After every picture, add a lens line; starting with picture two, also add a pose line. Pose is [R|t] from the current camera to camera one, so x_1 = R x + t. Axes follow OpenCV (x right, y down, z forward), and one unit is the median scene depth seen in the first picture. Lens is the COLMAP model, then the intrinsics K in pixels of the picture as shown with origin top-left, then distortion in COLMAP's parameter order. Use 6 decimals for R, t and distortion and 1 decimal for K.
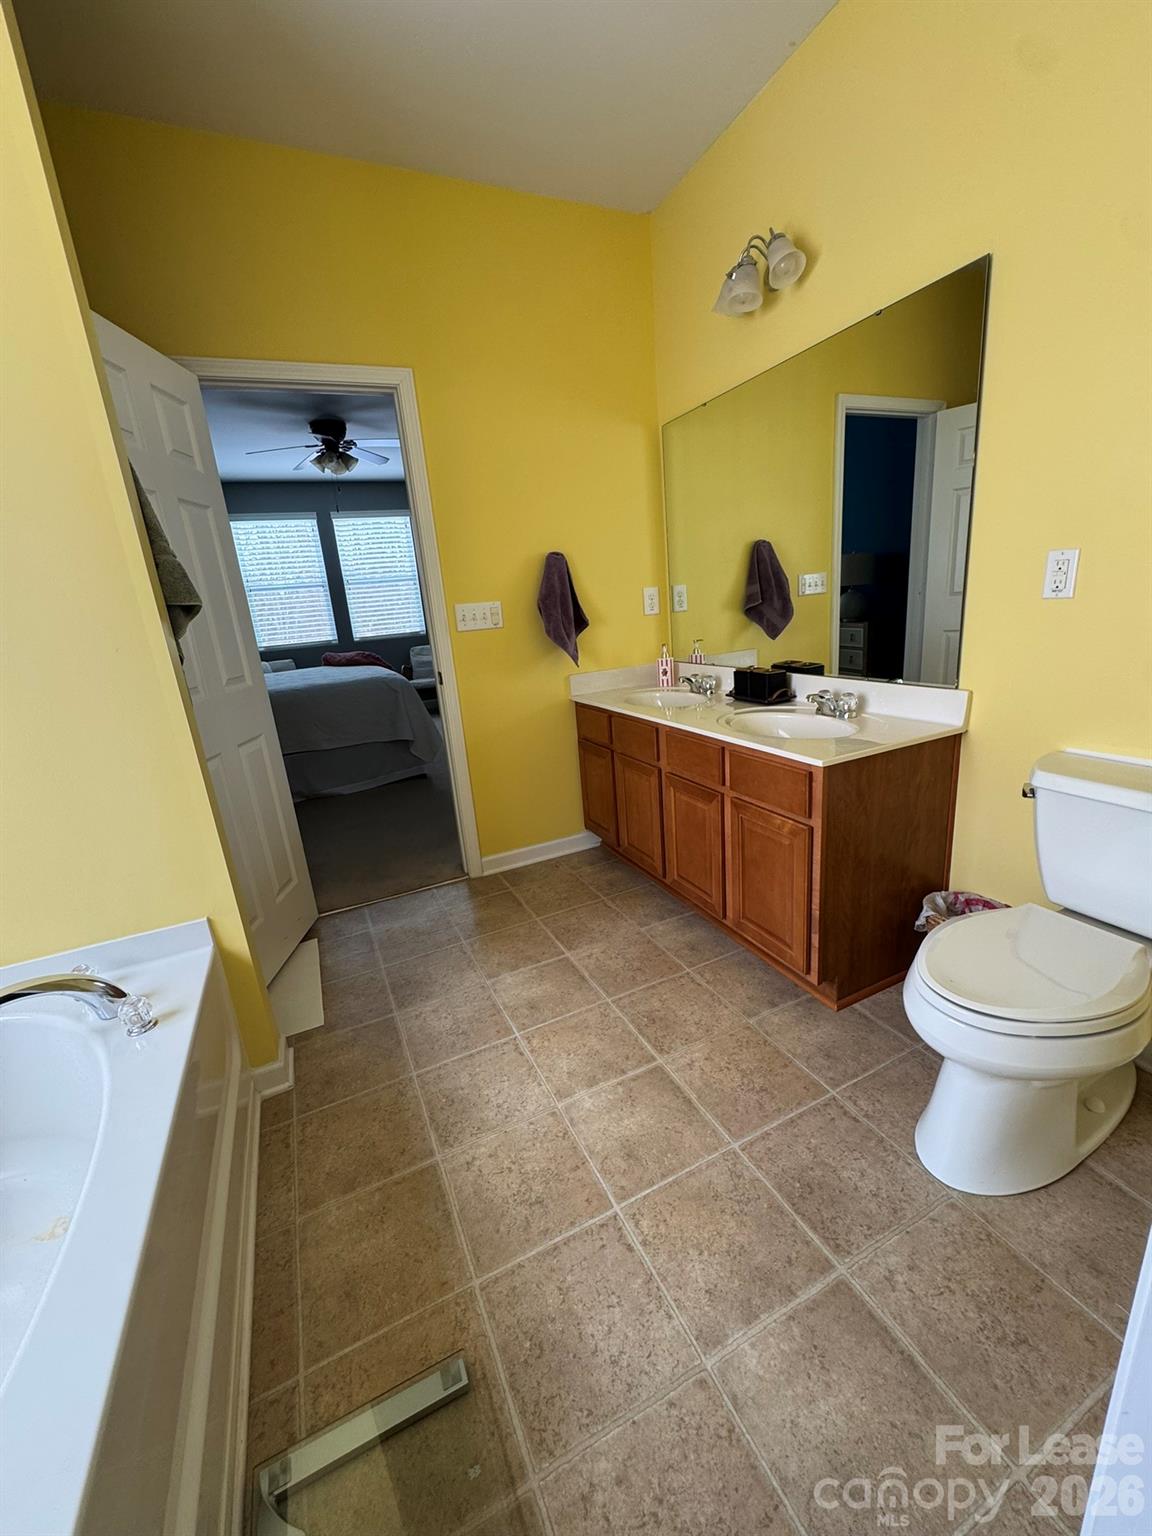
lens RADIAL K [[615.5, 0, 571.5], [0, 615.5, 767.7], [0, 0, 1]] dist [0.002969, 0.000565]
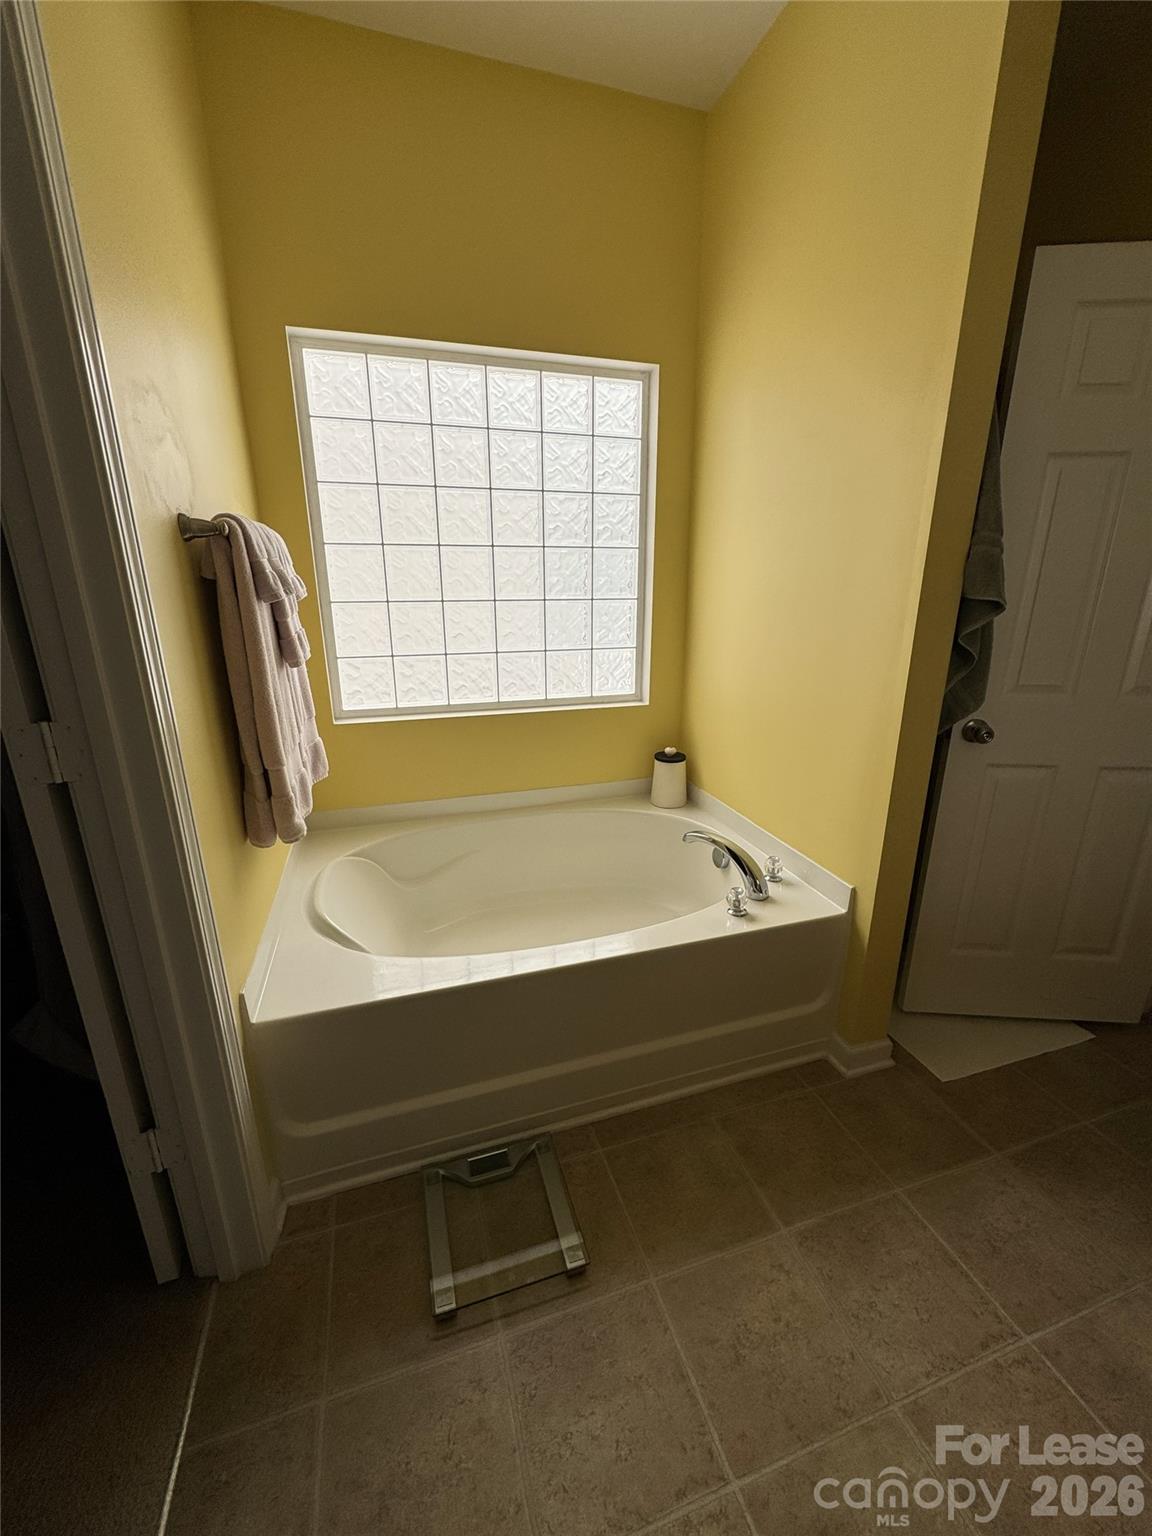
lens RADIAL K [[615.5, 0, 582.8], [0, 615.5, 767.2], [0, 0, 1]] dist [0.002969, 0.000565]
pose [[-0.116545, 0.370529, -0.921480, 0.419620], [-0.250966, 0.886706, 0.388288, -0.269608], [0.960954, 0.276513, -0.010351, 0.539098]]
